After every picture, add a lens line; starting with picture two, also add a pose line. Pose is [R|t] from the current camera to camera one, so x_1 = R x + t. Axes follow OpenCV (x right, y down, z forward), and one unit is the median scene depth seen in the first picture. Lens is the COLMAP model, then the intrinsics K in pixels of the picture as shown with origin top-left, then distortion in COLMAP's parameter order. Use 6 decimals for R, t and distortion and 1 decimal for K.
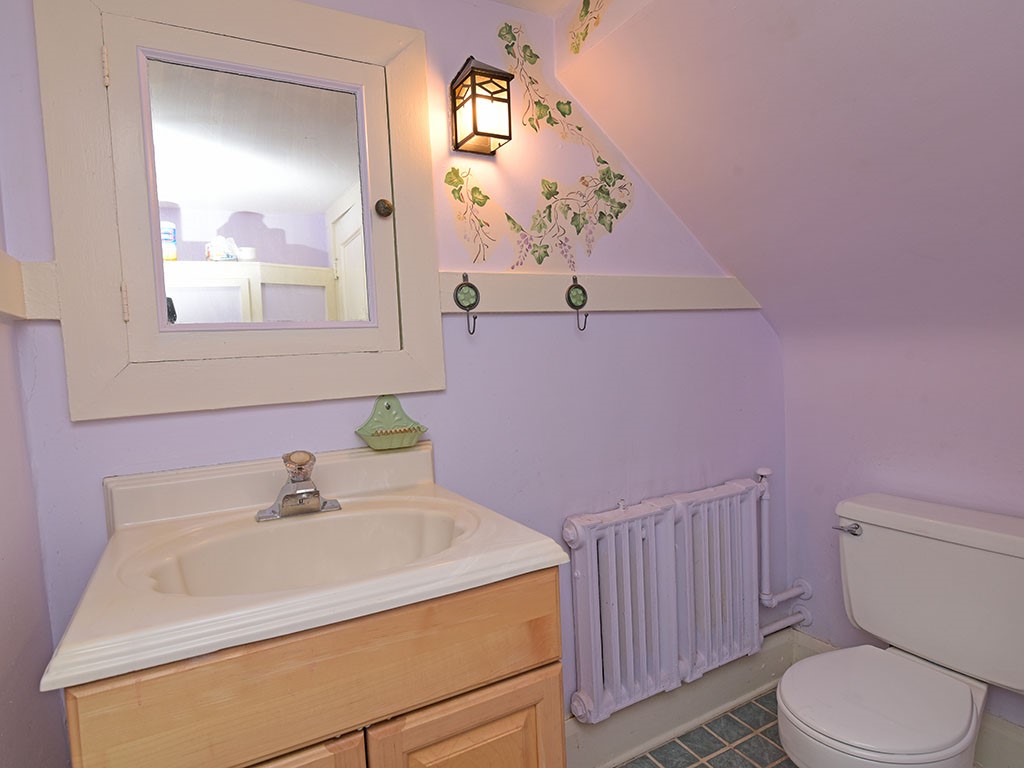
lens RADIAL K [[571.6, 0, 494.6], [0, 571.6, 387.5], [0, 0, 1]] dist [-0.017323, 0.000261]
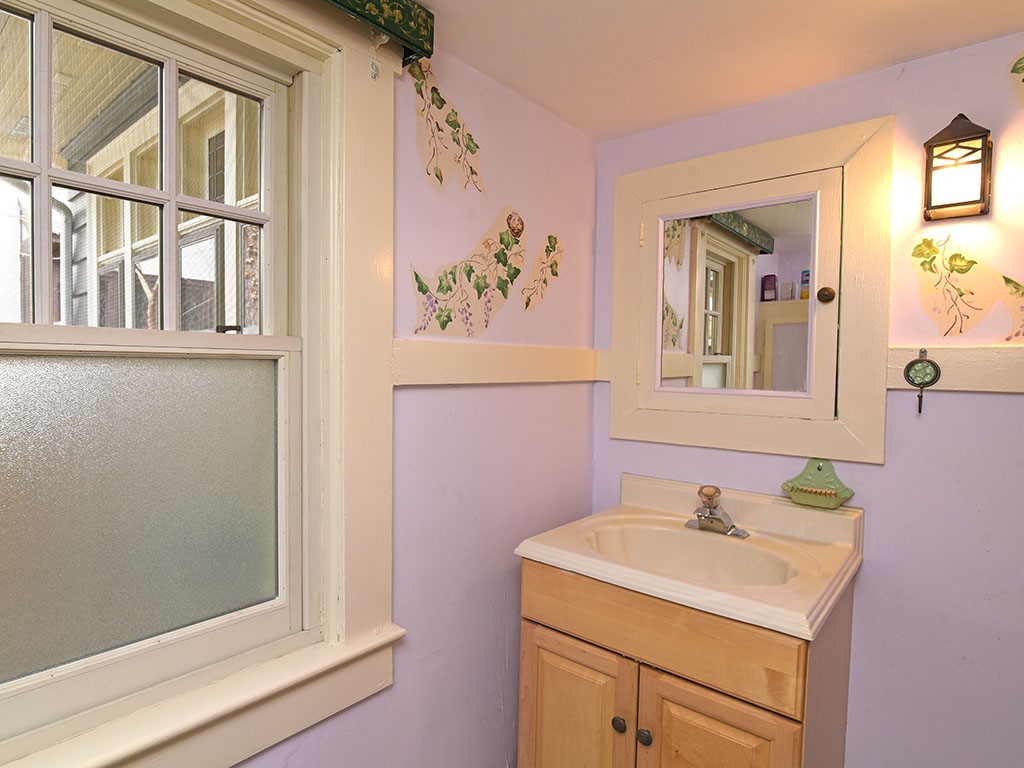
lens RADIAL K [[571.6, 0, 494.6], [0, 571.6, 387.5], [0, 0, 1]] dist [-0.017323, 0.000261]
pose [[0.372185, 0.091953, -0.923592, 0.570101], [-0.088491, 0.994063, 0.063309, -0.133311], [0.923930, 0.058167, 0.378113, -0.020541]]
